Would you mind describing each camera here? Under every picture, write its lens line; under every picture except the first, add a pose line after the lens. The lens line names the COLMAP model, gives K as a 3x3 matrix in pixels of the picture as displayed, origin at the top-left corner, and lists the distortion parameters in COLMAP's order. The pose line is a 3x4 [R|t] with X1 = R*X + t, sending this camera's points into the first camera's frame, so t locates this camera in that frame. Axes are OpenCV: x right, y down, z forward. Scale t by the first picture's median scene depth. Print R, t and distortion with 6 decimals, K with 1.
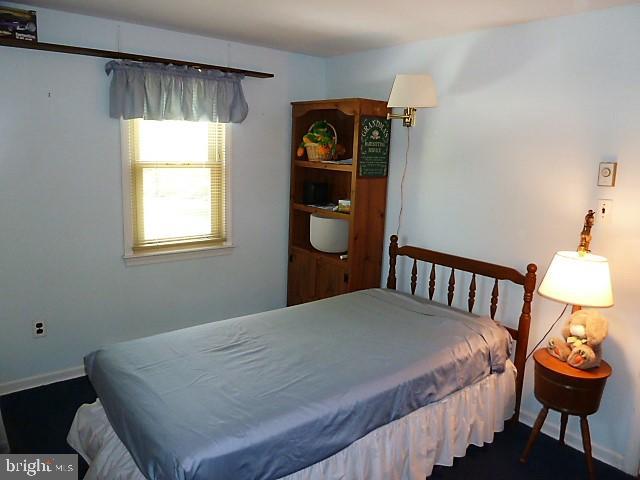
lens RADIAL K [[478.0, 0, 320.7], [0, 478.0, 237.0], [0, 0, 1]] dist [-0.022402, -0.010151]
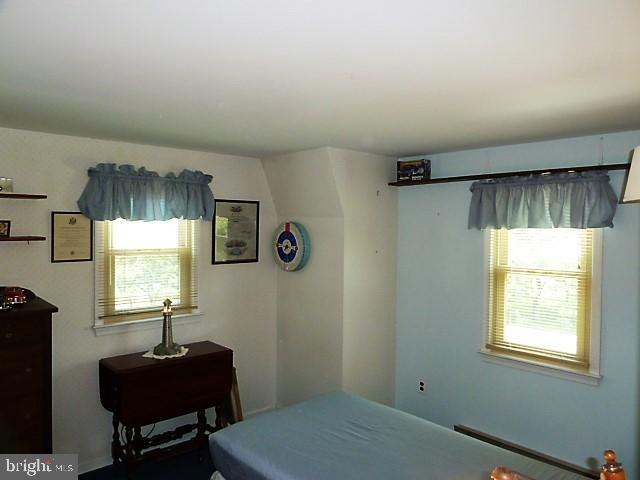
lens RADIAL K [[478.0, 0, 320.3], [0, 478.0, 241.6], [0, 0, 1]] dist [-0.022402, -0.010151]
pose [[0.079139, -0.004629, -0.996853, 0.694423], [-0.185657, 0.982425, -0.019301, -0.123437], [0.979422, 0.186600, 0.076889, 0.528550]]
